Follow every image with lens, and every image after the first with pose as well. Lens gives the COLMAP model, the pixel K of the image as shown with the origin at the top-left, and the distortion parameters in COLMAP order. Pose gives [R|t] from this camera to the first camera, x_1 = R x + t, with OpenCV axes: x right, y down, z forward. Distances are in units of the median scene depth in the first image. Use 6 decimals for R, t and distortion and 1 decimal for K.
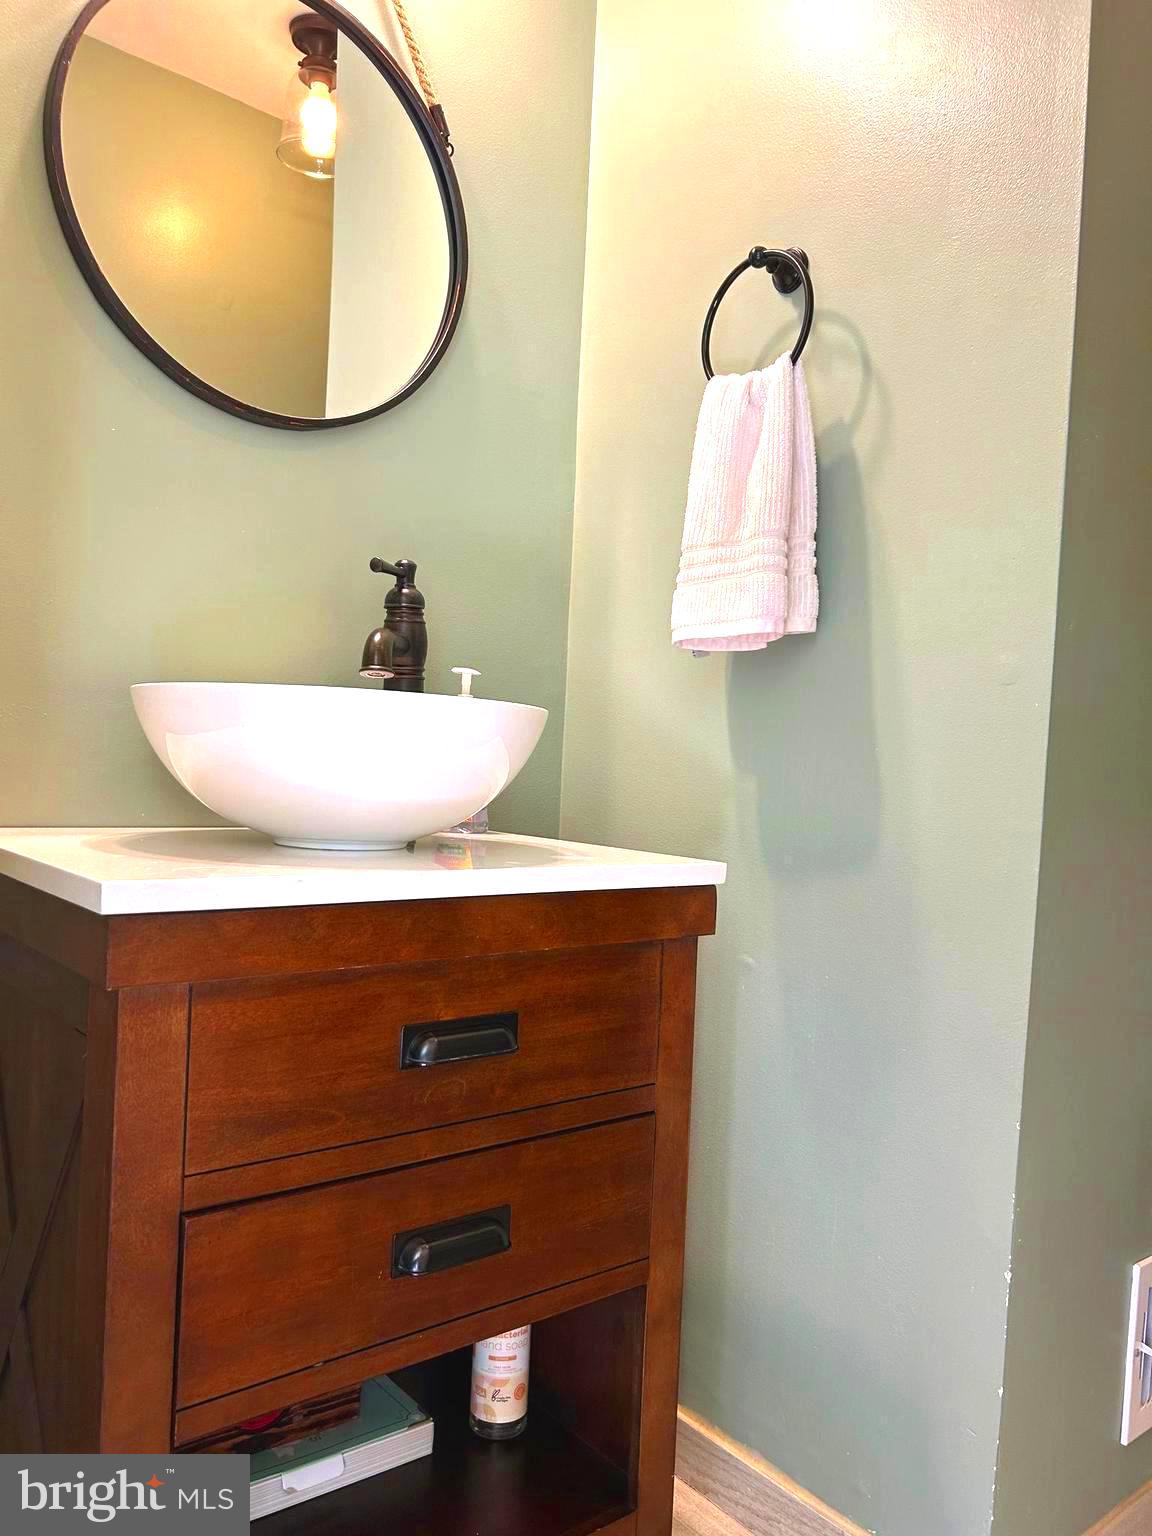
lens RADIAL K [[1156.8, 0, 576.0], [0, 1156.8, 768.0], [0, 0, 1]] dist [0.018736, -0.006829]
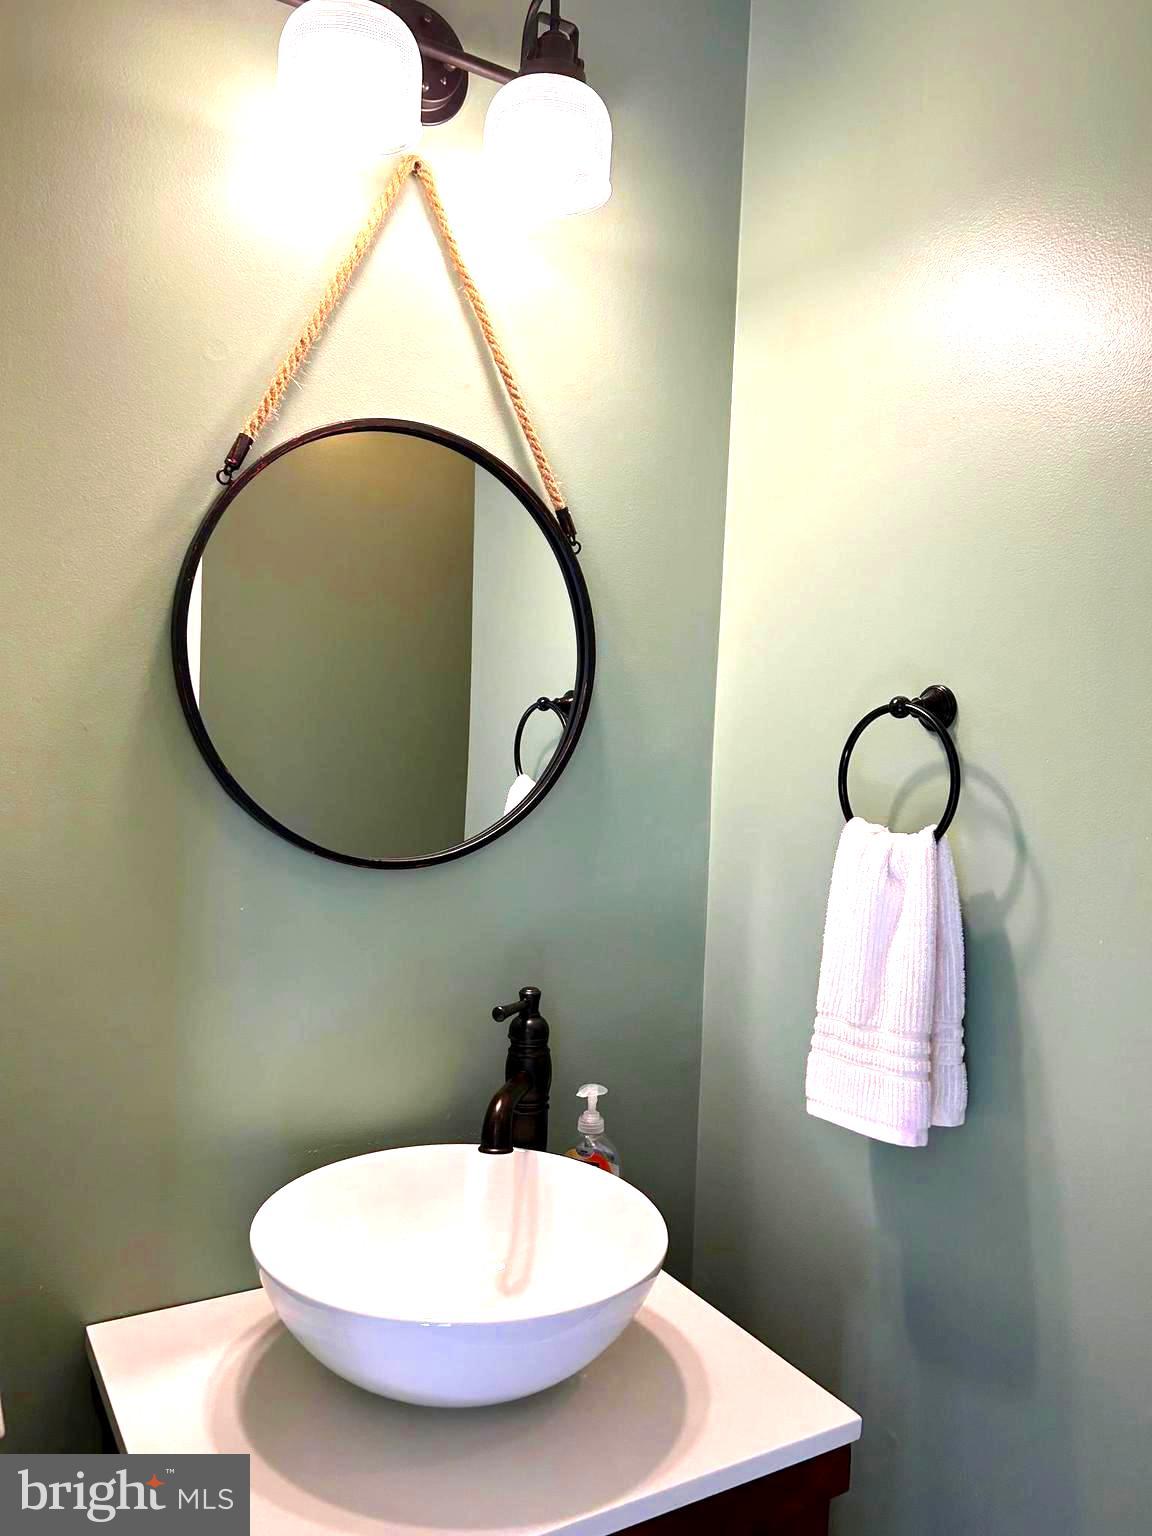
lens RADIAL K [[1156.8, 0, 576.0], [0, 1156.8, 768.0], [0, 0, 1]] dist [0.018736, -0.006829]
pose [[0.989790, 0.000161, -0.142531, 0.033264], [0.000755, 0.999979, 0.006379, -0.407581], [0.142529, -0.006421, 0.989770, 0.044564]]
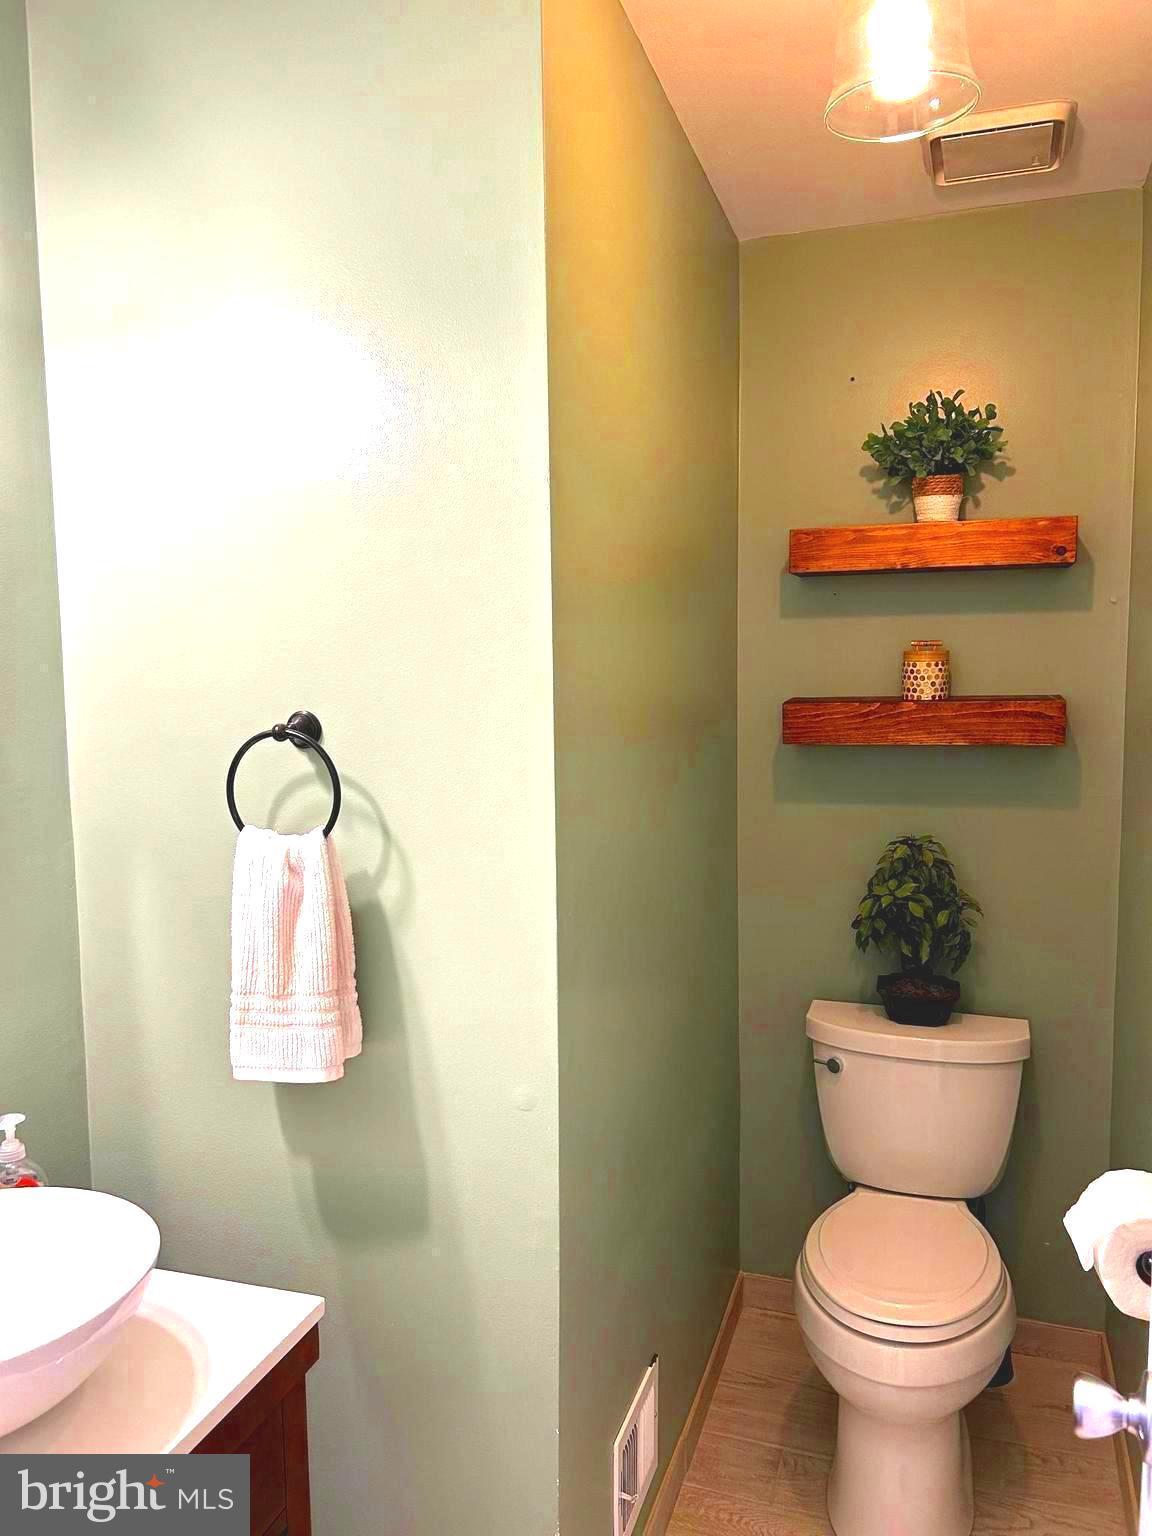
lens RADIAL K [[1139.8, 0, 576.0], [0, 1139.8, 768.0], [0, 0, 1]] dist [0.048357, 0.000341]
pose [[0.848472, -0.104418, 0.518837, -0.186613], [0.072200, 0.994016, 0.081977, -0.488834], [-0.524292, -0.032095, 0.850933, -0.107052]]
